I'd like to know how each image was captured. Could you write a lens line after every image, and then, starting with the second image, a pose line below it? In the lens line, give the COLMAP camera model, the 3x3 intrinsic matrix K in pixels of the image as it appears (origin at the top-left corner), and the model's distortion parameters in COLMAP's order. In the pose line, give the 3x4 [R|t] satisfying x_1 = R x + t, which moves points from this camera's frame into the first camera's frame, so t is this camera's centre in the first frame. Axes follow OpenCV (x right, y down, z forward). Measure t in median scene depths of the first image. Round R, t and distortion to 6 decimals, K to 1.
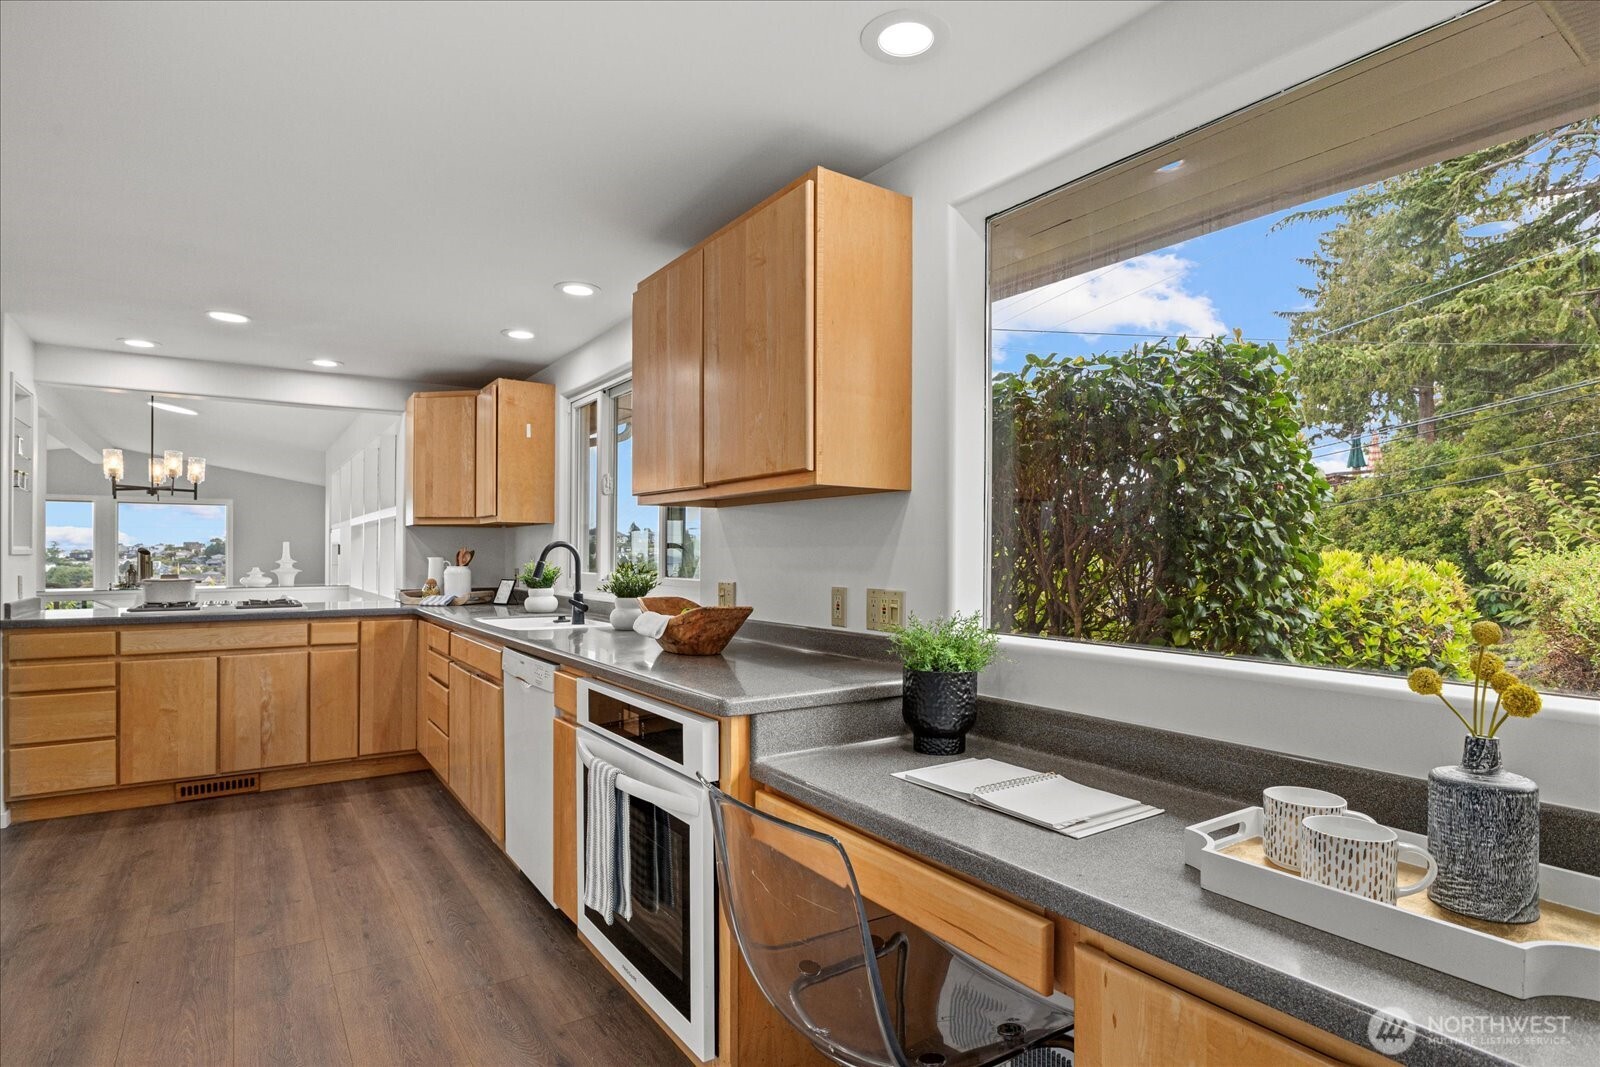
lens RADIAL K [[839.2, 0, 800.0], [0, 839.2, 533.5], [0, 0, 1]] dist [-0.006073, -0.000561]
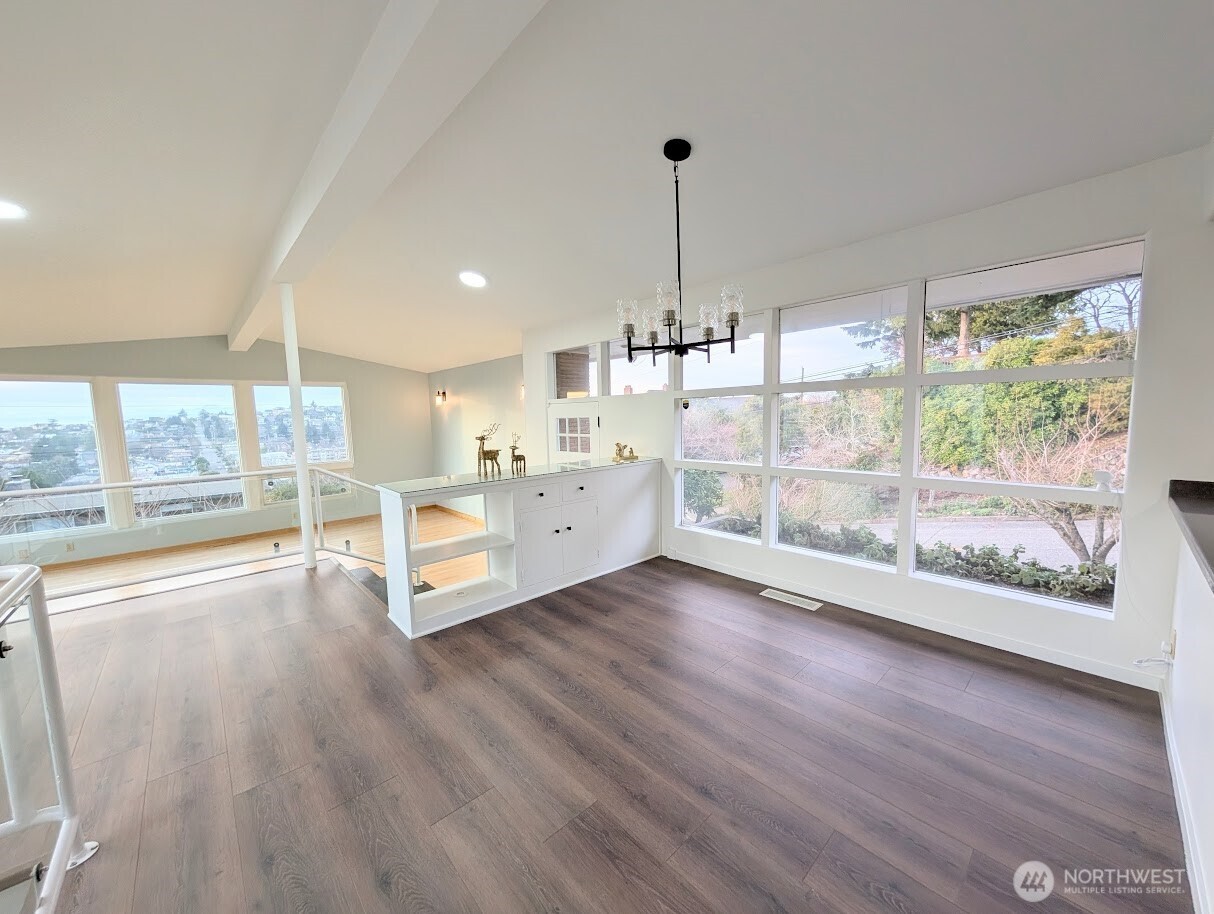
lens RADIAL K [[460.6, 0, 607.0], [0, 460.6, 457.0], [0, 0, 1]] dist [0.003050, 0.000400]
pose [[0.989276, -0.034240, 0.141988, -1.486048], [0.017960, 0.993274, 0.114390, -0.010541], [-0.144950, -0.110613, 0.983237, 1.027509]]
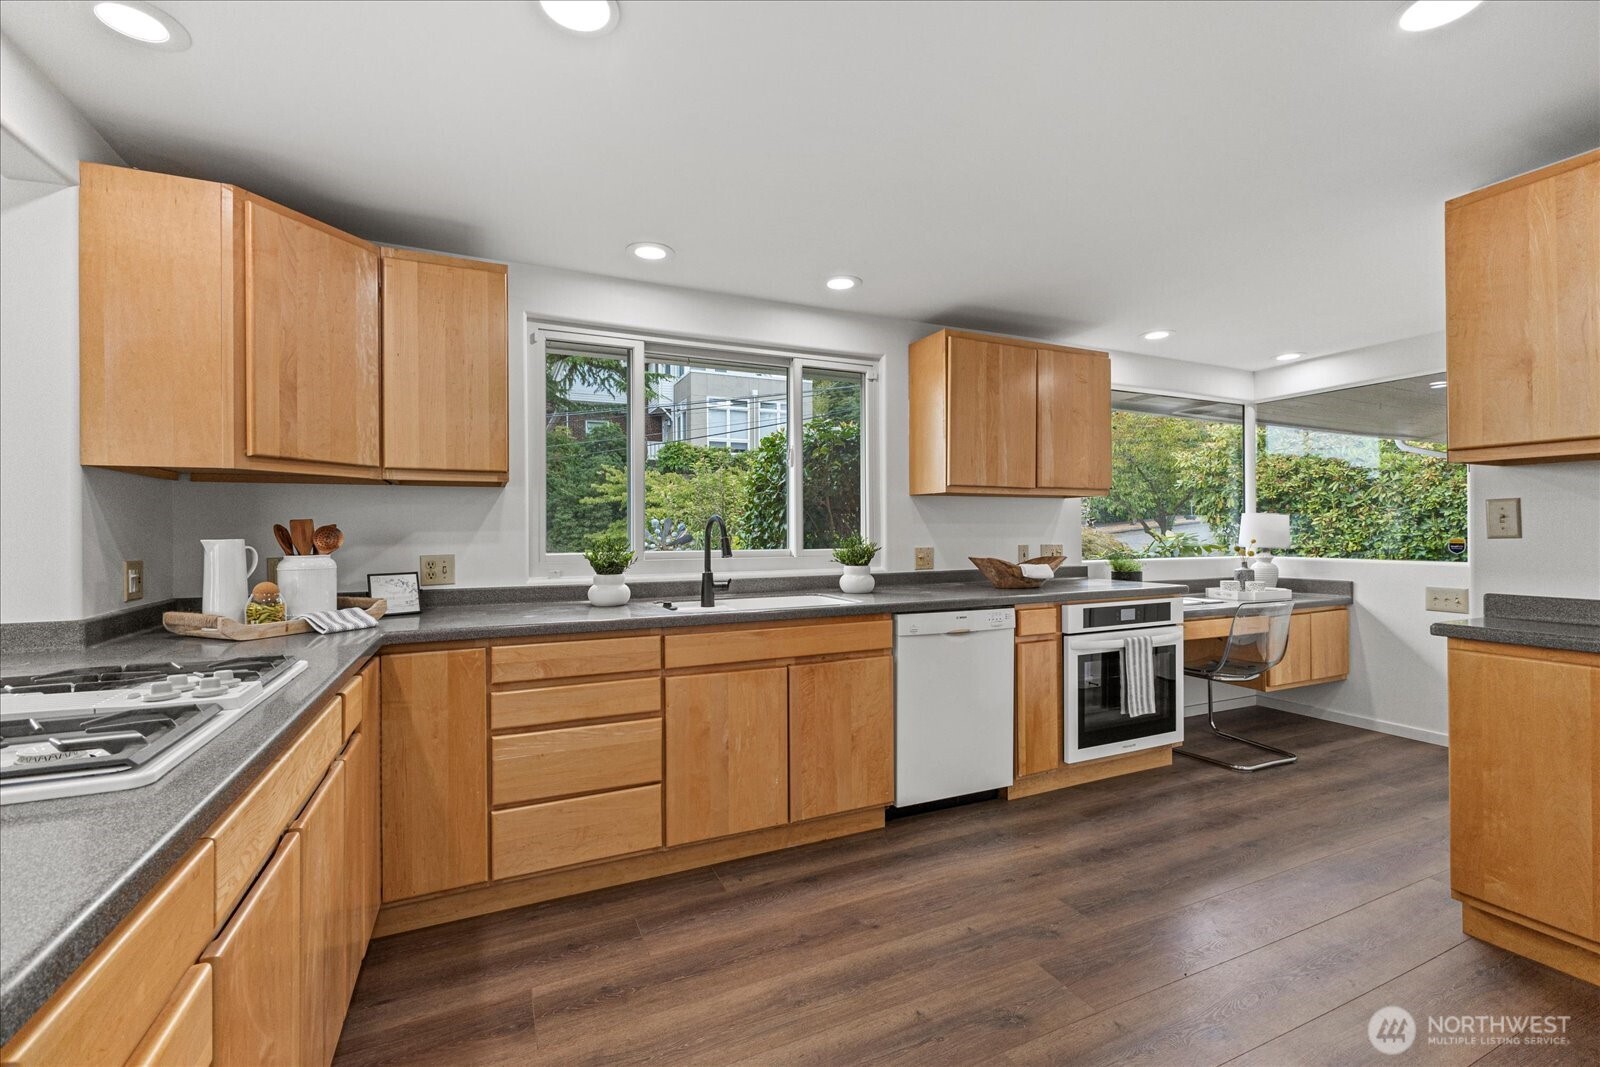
lens RADIAL K [[679.5, 0, 800.0], [0, 679.5, 533.5], [0, 0, 1]] dist [0.009634, -0.000119]
pose [[0.160936, -0.004183, 0.986956, -1.075922], [-0.013483, 0.999888, 0.006436, 0.023870], [-0.986873, -0.014343, 0.160861, 0.867913]]
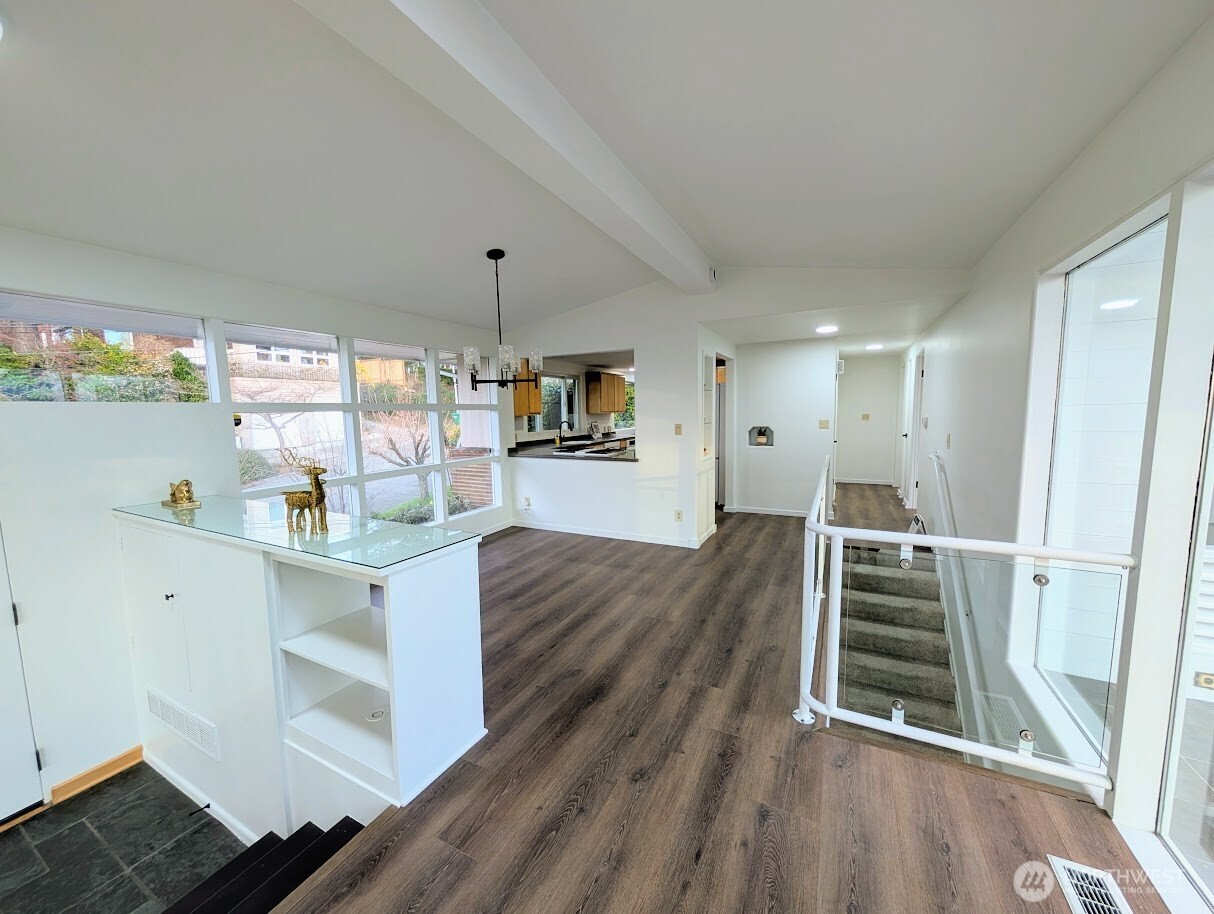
lens RADIAL K [[460.6, 0, 607.0], [0, 460.6, 457.0], [0, 0, 1]] dist [0.003050, 0.000400]
pose [[-0.483995, -0.076743, 0.871699, -2.286654], [0.000526, 0.996121, 0.087988, -0.014667], [-0.875071, 0.043044, -0.482077, 1.967857]]
